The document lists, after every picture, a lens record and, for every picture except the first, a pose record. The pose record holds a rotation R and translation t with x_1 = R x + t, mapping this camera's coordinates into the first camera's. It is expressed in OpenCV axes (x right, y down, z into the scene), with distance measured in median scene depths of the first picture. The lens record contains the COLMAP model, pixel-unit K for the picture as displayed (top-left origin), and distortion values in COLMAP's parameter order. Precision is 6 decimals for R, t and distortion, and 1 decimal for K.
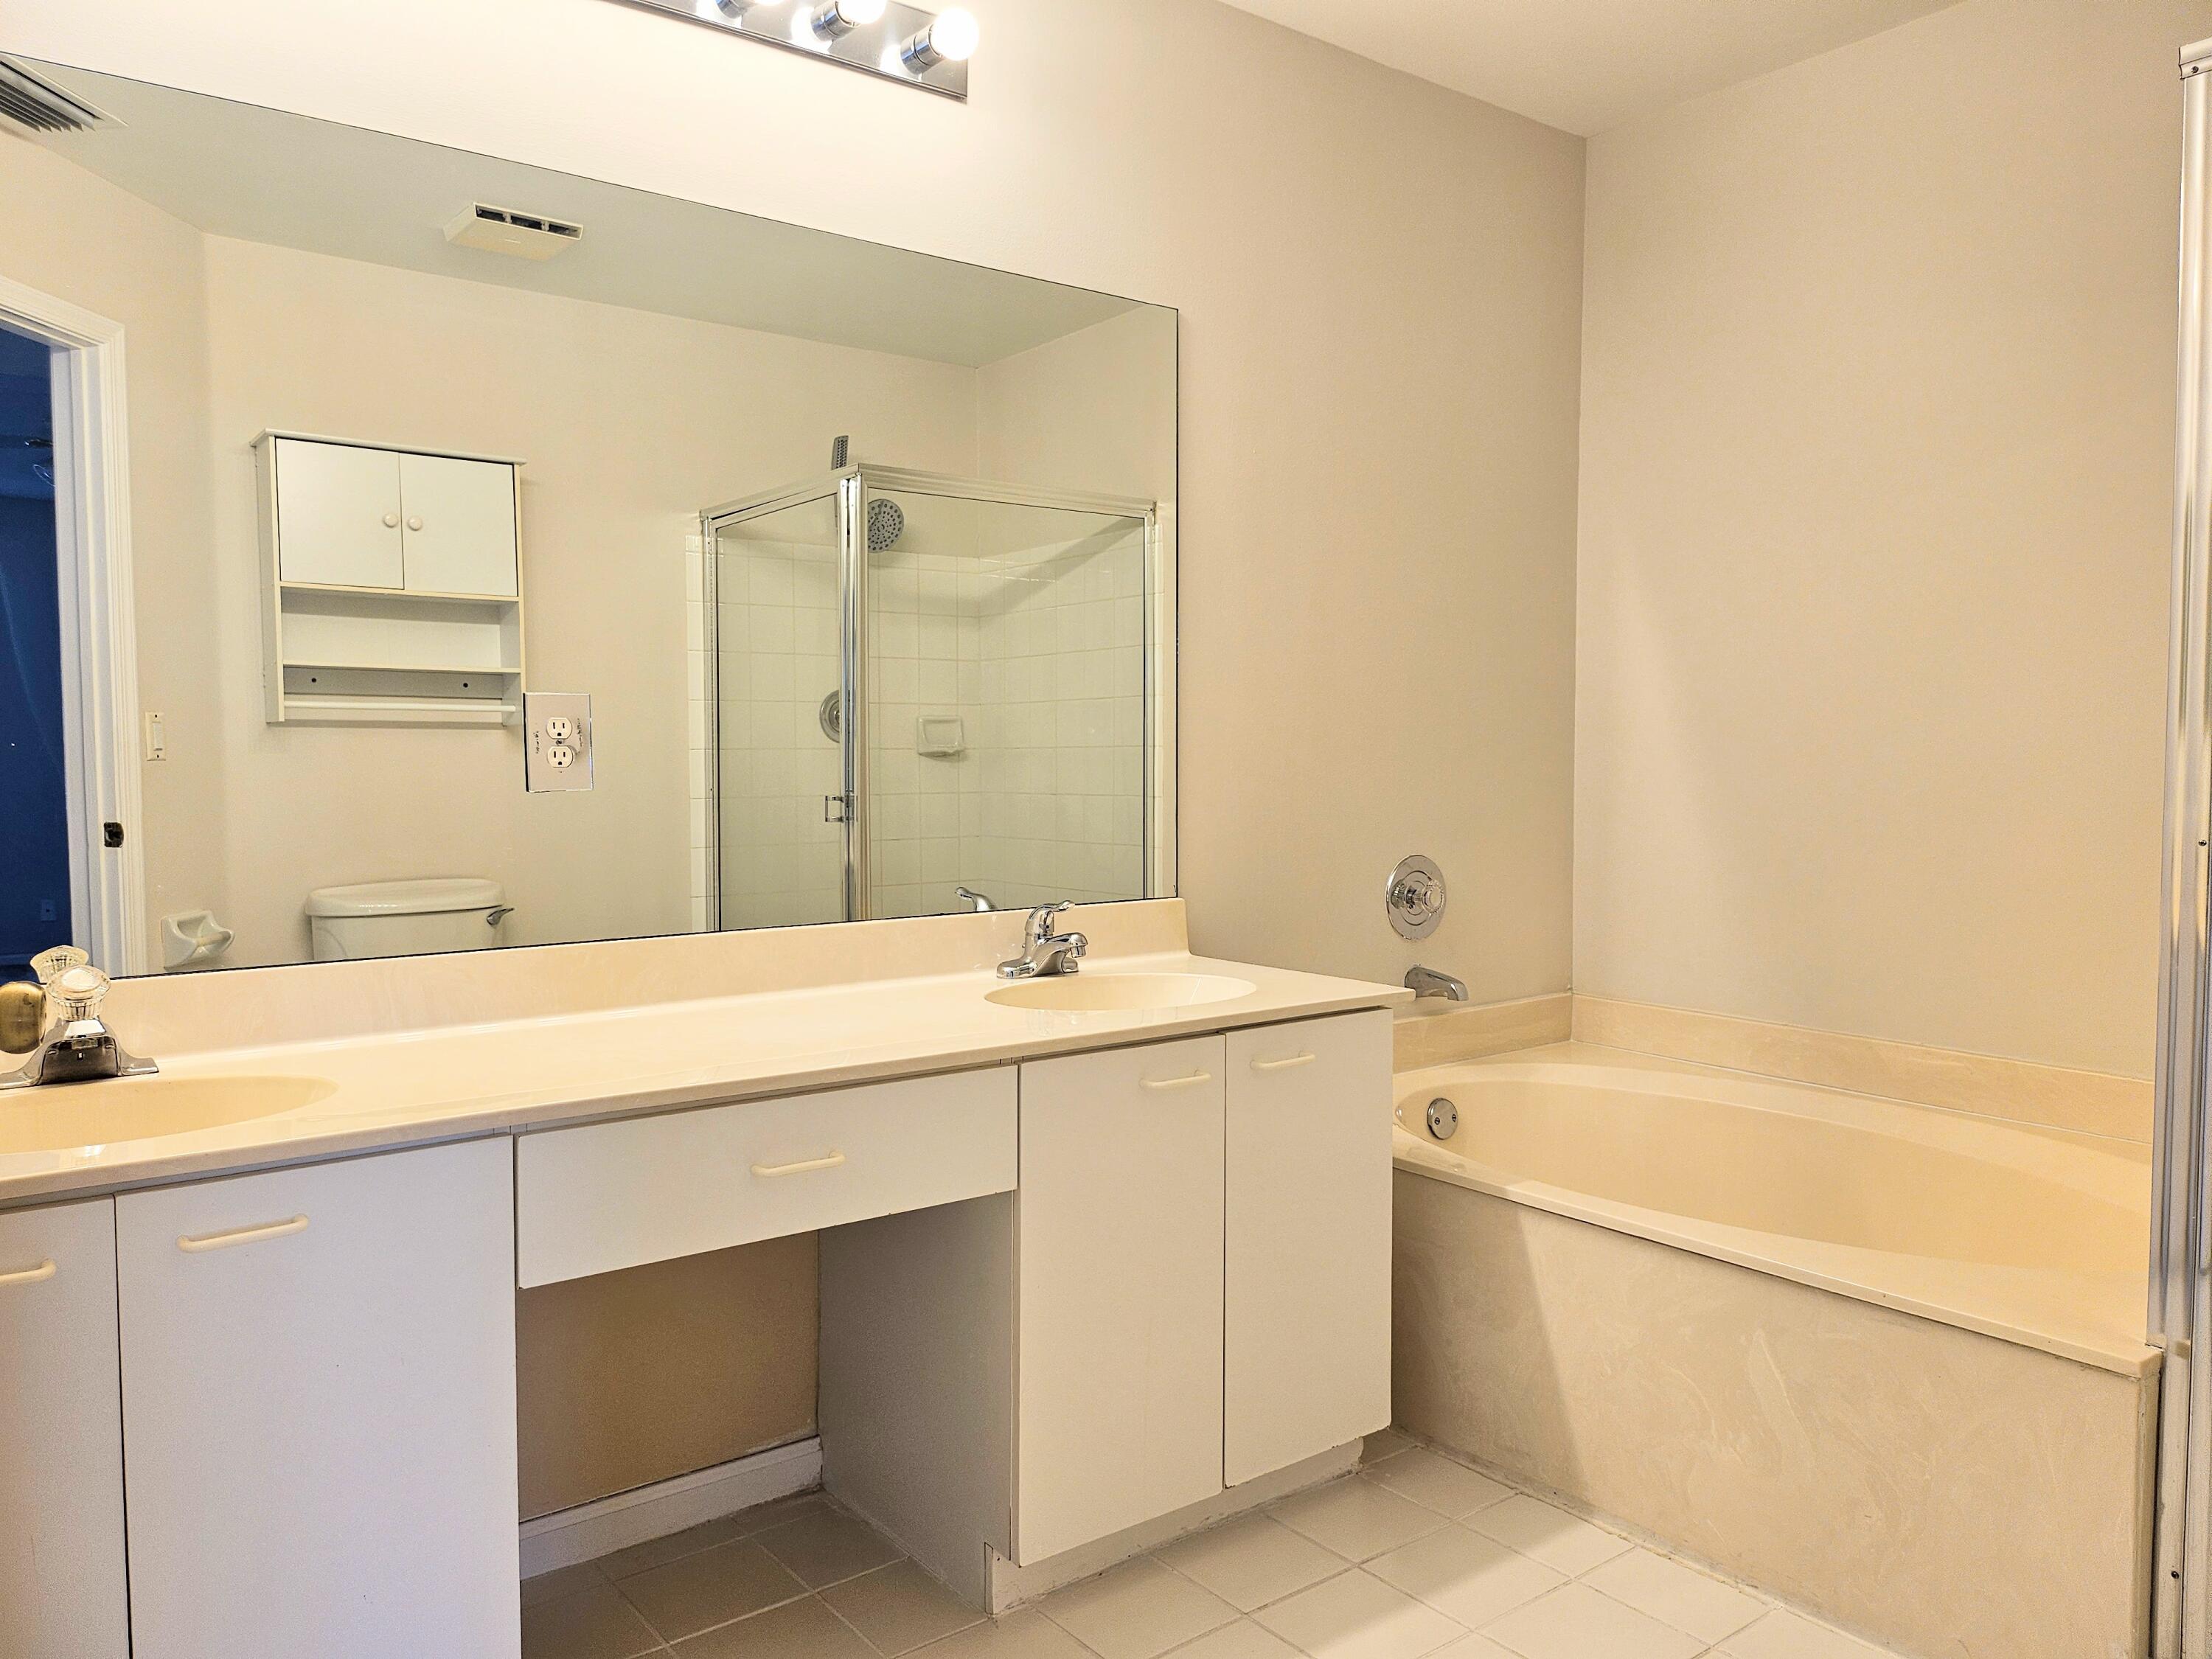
lens RADIAL K [[1572.9, 0, 1091.7], [0, 1572.9, 818.6], [0, 0, 1]] dist [0.036030, -0.058108]
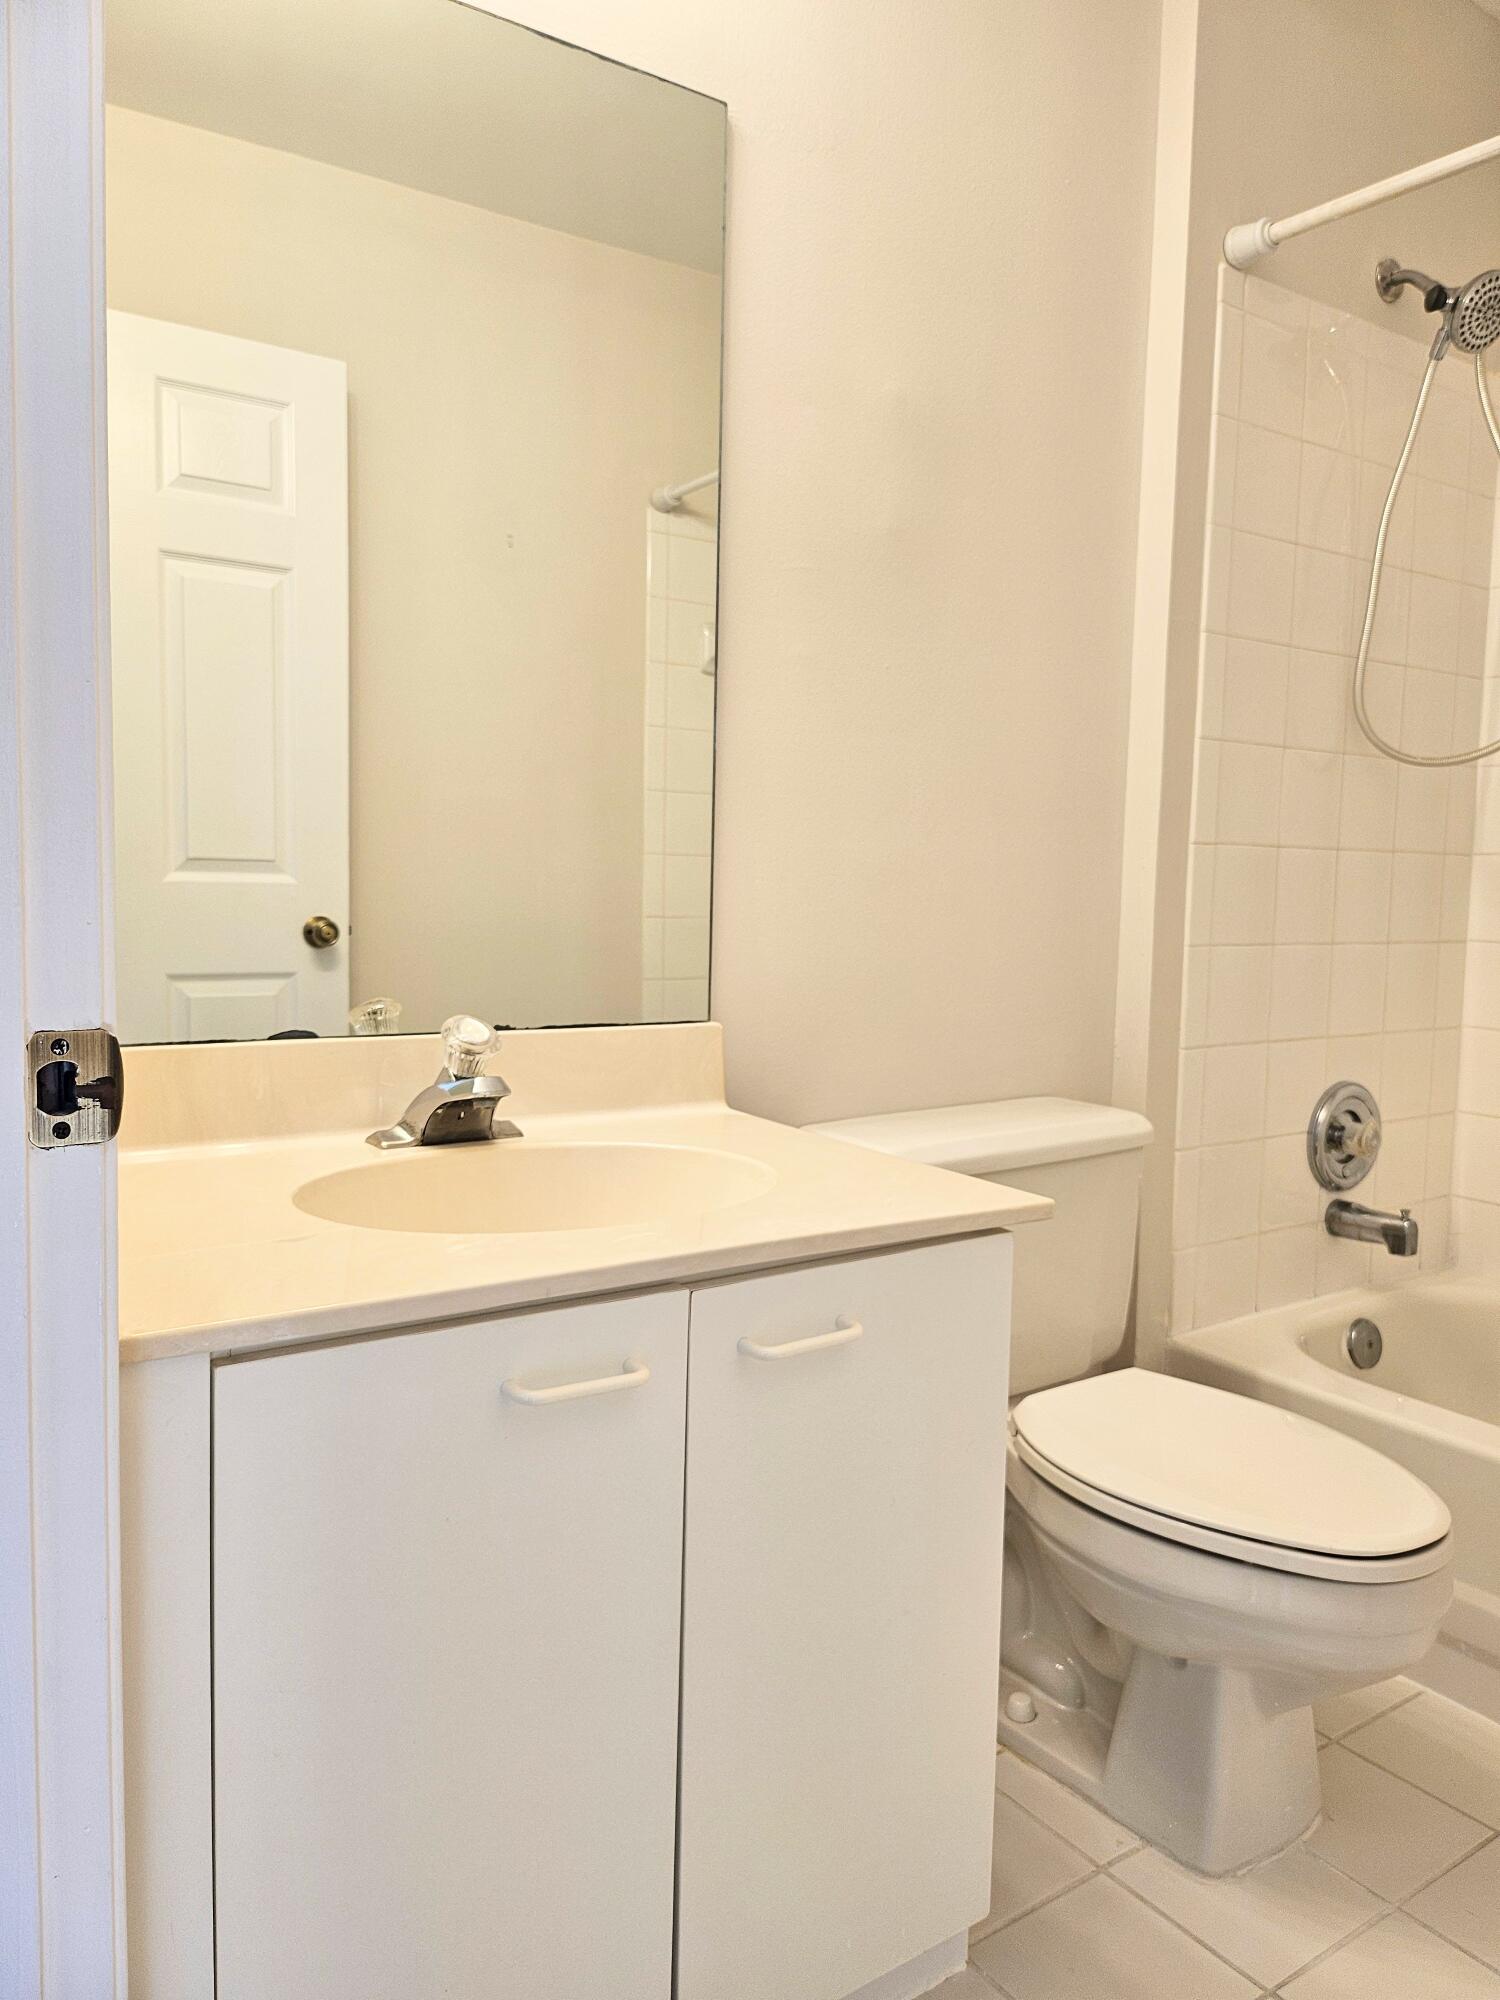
lens RADIAL K [[1422.2, 0, 752.6], [0, 1422.2, 1005.9], [0, 0, 1]] dist [0.036030, -0.058108]
pose [[0.998589, 0.030482, -0.043490, 0.110007], [-0.028300, 0.998351, 0.049937, 0.015856], [0.044940, -0.048636, 0.997805, 0.468618]]
